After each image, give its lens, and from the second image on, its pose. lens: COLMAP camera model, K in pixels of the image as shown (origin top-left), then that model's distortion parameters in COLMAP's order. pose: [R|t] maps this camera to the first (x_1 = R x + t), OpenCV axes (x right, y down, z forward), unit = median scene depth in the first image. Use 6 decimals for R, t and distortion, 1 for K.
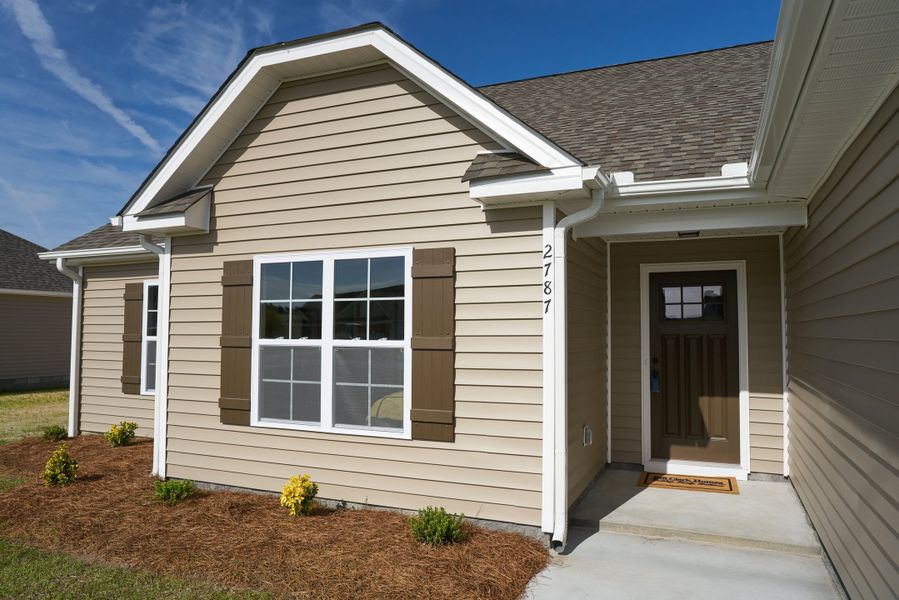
lens RADIAL K [[608.4, 0, 456.2], [0, 608.4, 302.4], [0, 0, 1]] dist [-0.057166, 0.047326]
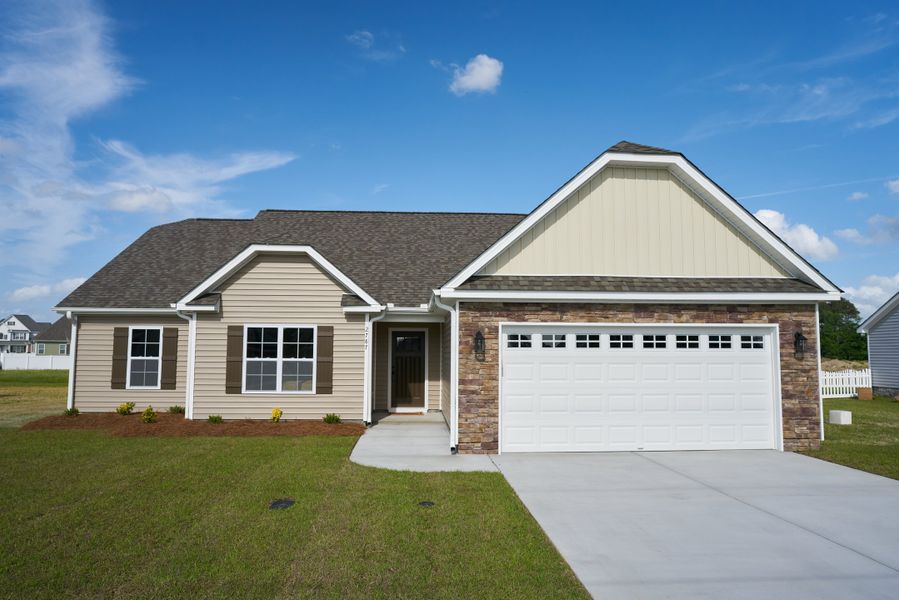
lens RADIAL K [[608.4, 0, 450.8], [0, 608.4, 301.7], [0, 0, 1]] dist [-0.057166, 0.047326]
pose [[0.894266, 0.040441, 0.445705, -0.722265], [-0.024350, 0.998830, -0.041774, -0.090828], [-0.446874, 0.026504, 0.894204, -1.659250]]
